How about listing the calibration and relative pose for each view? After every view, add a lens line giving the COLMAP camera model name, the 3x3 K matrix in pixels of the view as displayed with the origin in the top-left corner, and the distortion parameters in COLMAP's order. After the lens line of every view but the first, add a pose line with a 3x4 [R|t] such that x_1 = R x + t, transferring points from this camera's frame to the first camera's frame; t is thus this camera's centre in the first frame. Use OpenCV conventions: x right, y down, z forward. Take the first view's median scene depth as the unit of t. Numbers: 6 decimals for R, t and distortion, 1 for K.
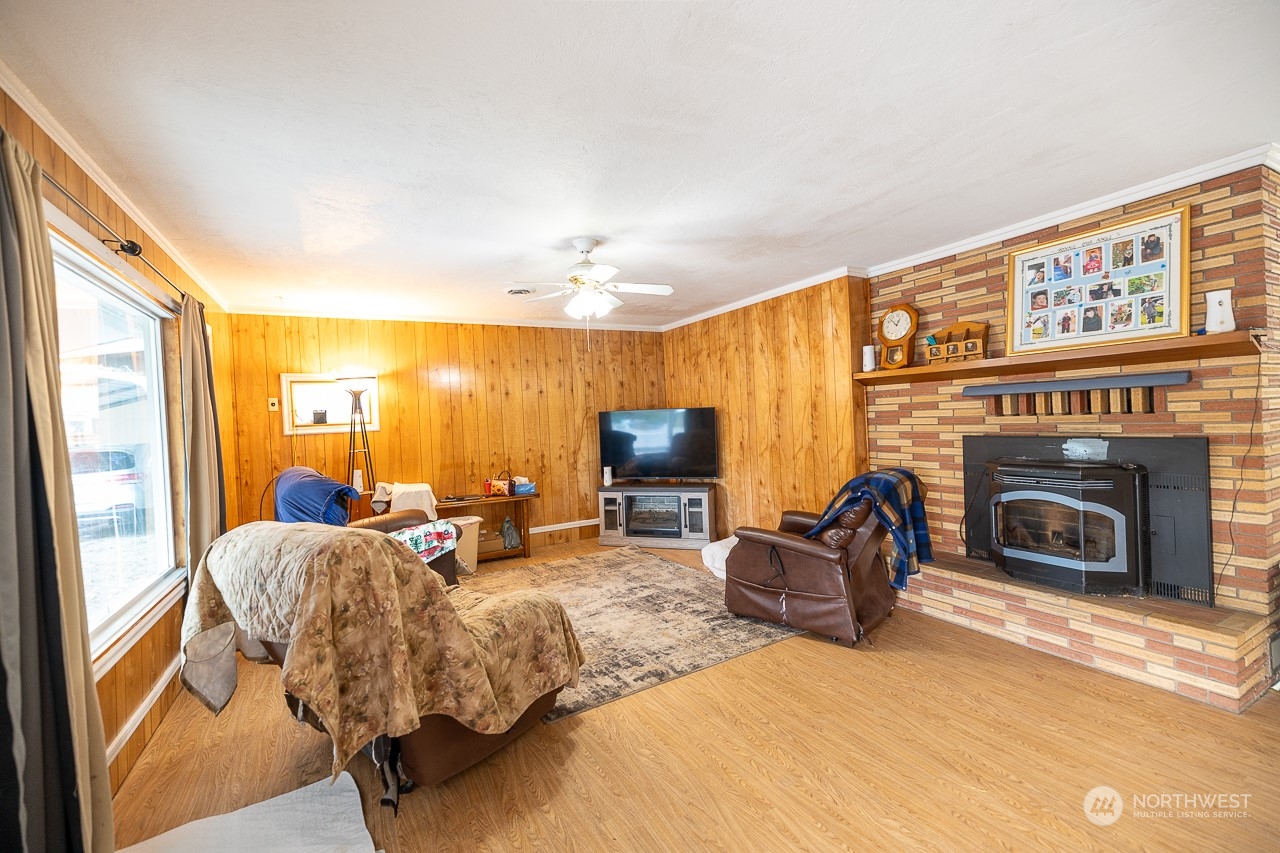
lens RADIAL K [[536.8, 0, 634.4], [0, 536.8, 423.2], [0, 0, 1]] dist [0.000621, -0.000075]
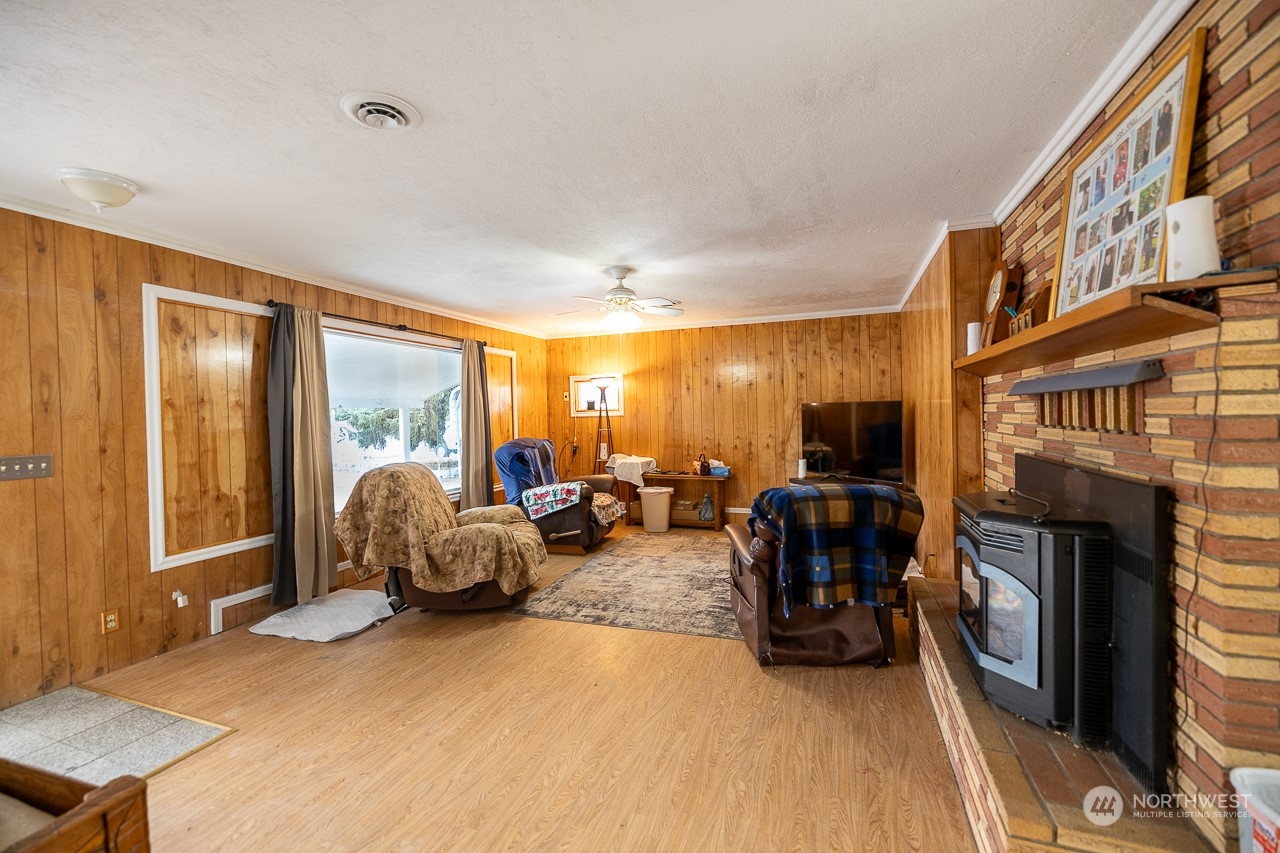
lens RADIAL K [[536.8, 0, 630.5], [0, 536.8, 424.0], [0, 0, 1]] dist [0.000621, -0.000075]
pose [[0.651562, 0.043902, -0.757324, 0.666591], [-0.016926, 0.998917, 0.043345, -0.028779], [0.758407, -0.015424, 0.651599, 0.156111]]
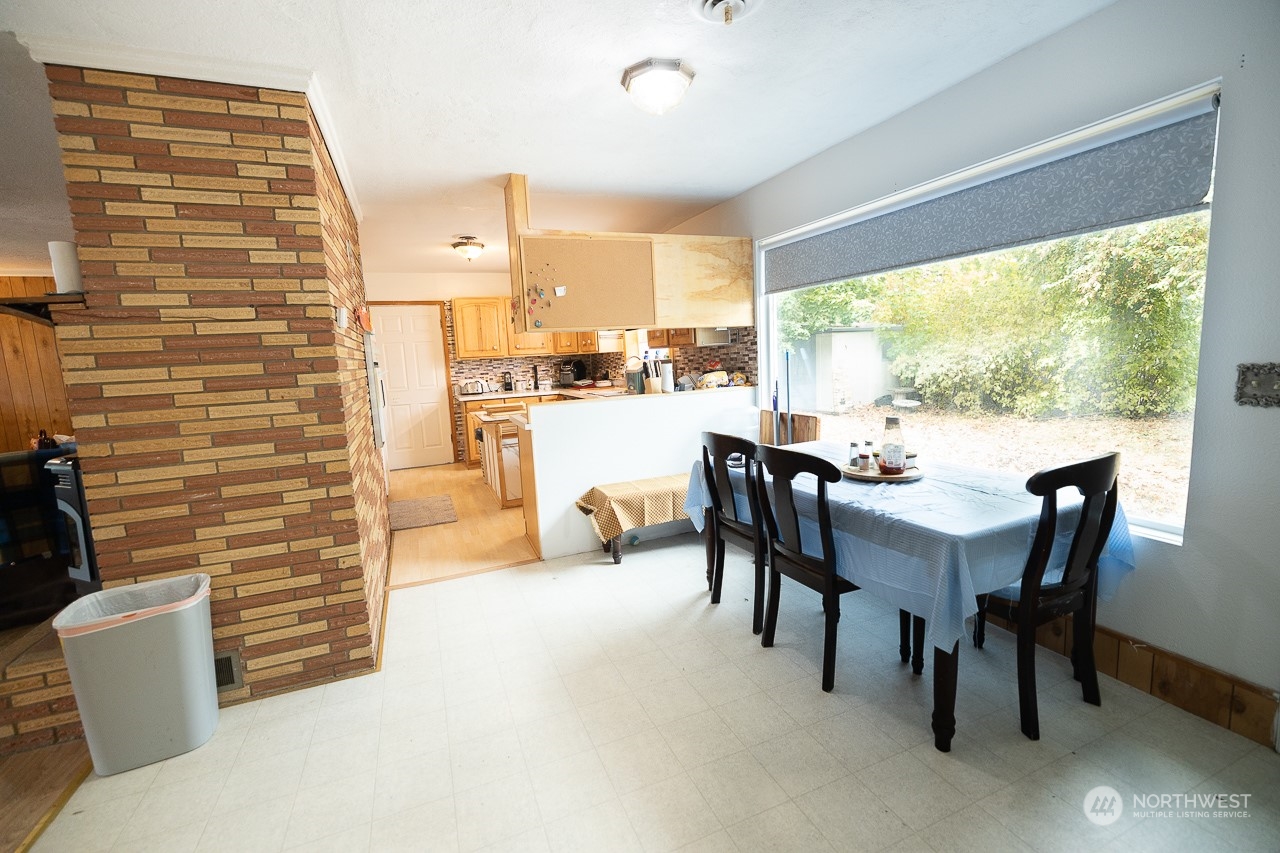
lens RADIAL K [[536.8, 0, 637.2], [0, 536.8, 423.9], [0, 0, 1]] dist [0.000621, -0.000075]
pose [[0.994481, 0.007596, -0.104638, 1.186865], [0.005504, 0.992224, 0.124341, -0.047199], [0.104769, -0.124231, 0.986707, 0.173830]]
